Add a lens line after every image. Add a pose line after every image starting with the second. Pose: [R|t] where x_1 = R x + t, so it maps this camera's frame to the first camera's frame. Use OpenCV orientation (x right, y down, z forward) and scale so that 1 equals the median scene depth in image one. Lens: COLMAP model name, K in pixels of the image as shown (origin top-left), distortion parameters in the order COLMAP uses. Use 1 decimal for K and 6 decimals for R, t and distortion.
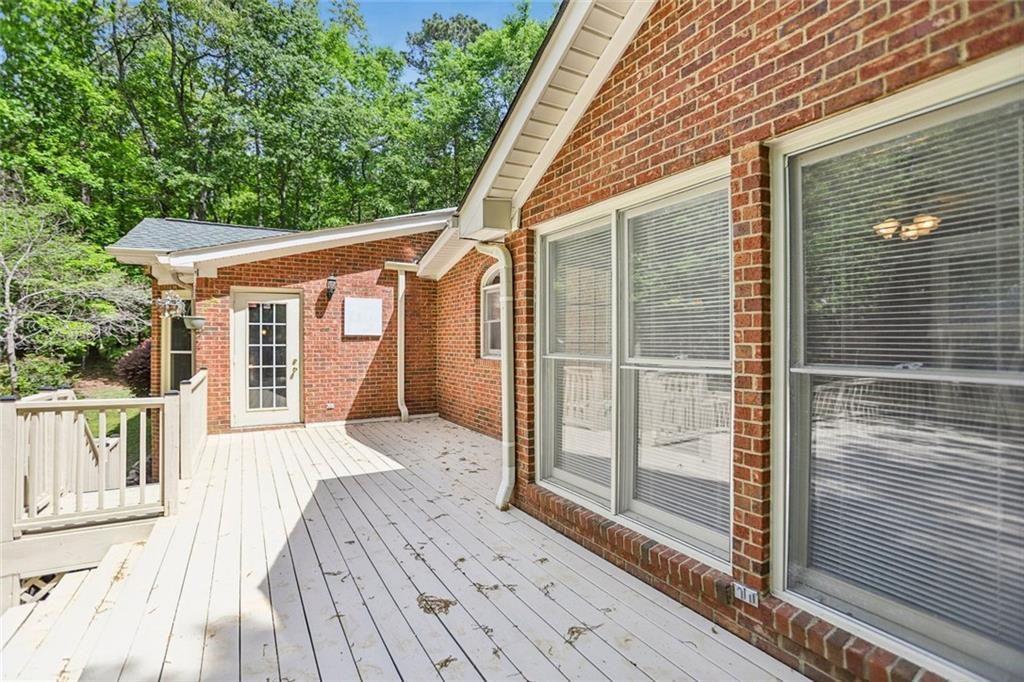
lens RADIAL K [[473.6, 0, 509.2], [0, 473.6, 340.7], [0, 0, 1]] dist [-0.077297, 0.033428]
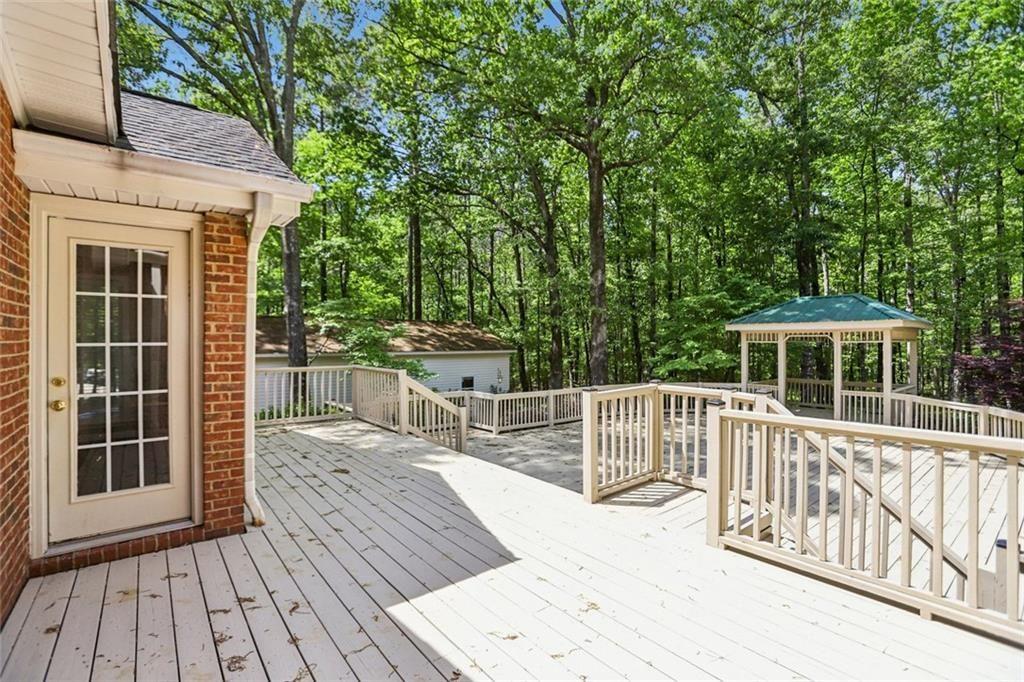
lens RADIAL K [[473.6, 0, 509.2], [0, 473.6, 340.7], [0, 0, 1]] dist [-0.077297, 0.033428]
pose [[-0.988967, 0.002068, -0.148120, -0.426046], [0.001789, 0.999996, 0.002018, -0.001557], [0.148124, 0.001731, -0.988967, 2.266041]]
